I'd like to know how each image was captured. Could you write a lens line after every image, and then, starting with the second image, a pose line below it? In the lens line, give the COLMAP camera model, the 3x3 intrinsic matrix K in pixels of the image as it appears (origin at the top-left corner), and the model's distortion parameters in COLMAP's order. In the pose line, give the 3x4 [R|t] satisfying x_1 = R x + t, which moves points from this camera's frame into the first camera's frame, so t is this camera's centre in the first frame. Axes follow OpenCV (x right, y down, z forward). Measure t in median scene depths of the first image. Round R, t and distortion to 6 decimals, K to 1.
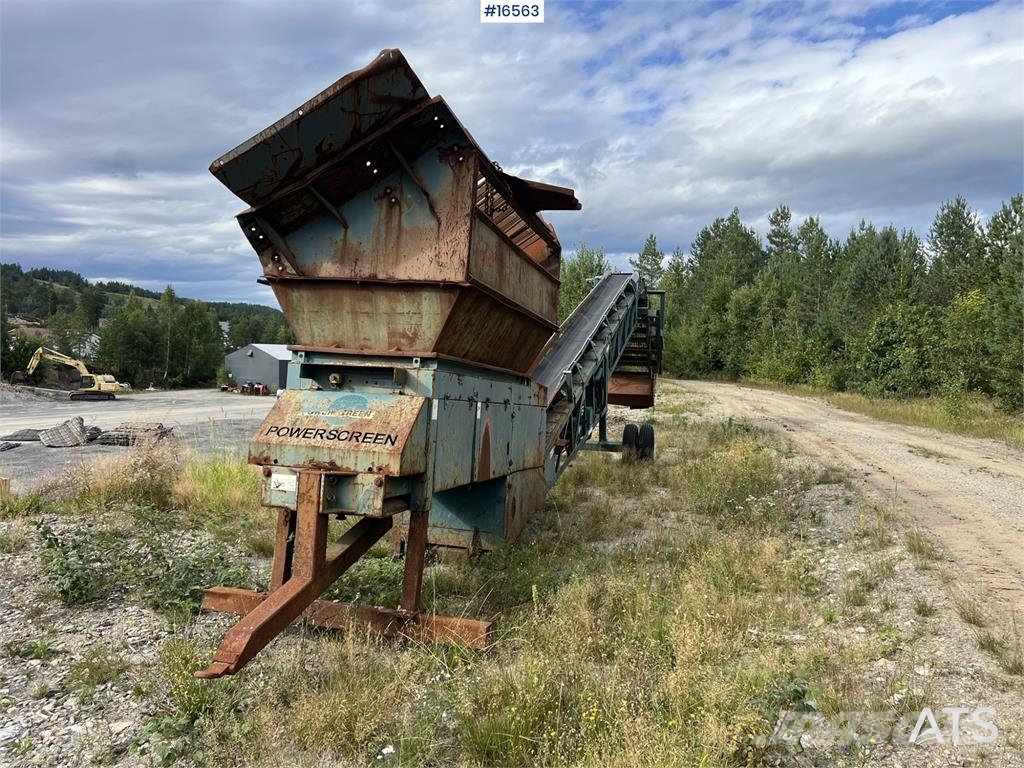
lens RADIAL K [[766.9, 0, 509.1], [0, 766.9, 392.9], [0, 0, 1]] dist [0.056564, -0.056075]
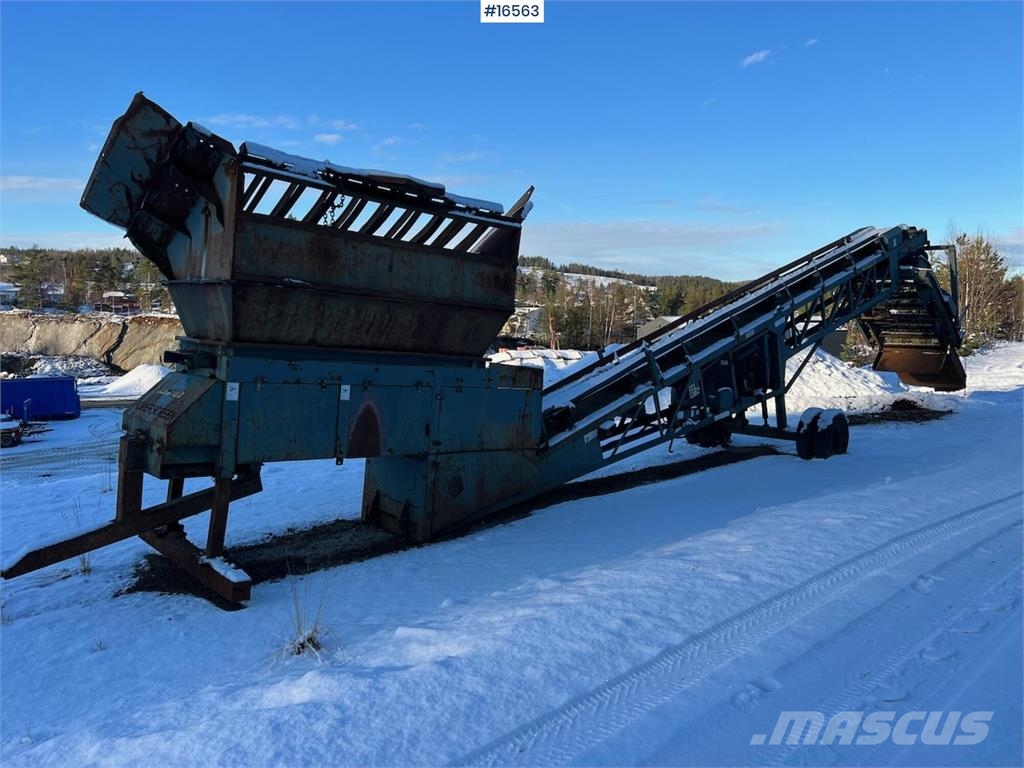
lens RADIAL K [[766.9, 0, 511.8], [0, 766.9, 384.1], [0, 0, 1]] dist [0.056564, -0.056075]
pose [[0.846673, 0.023633, -0.531589, 0.855281], [-0.009048, 0.999508, 0.030025, -0.026944], [0.532037, -0.020612, 0.846470, 0.235611]]
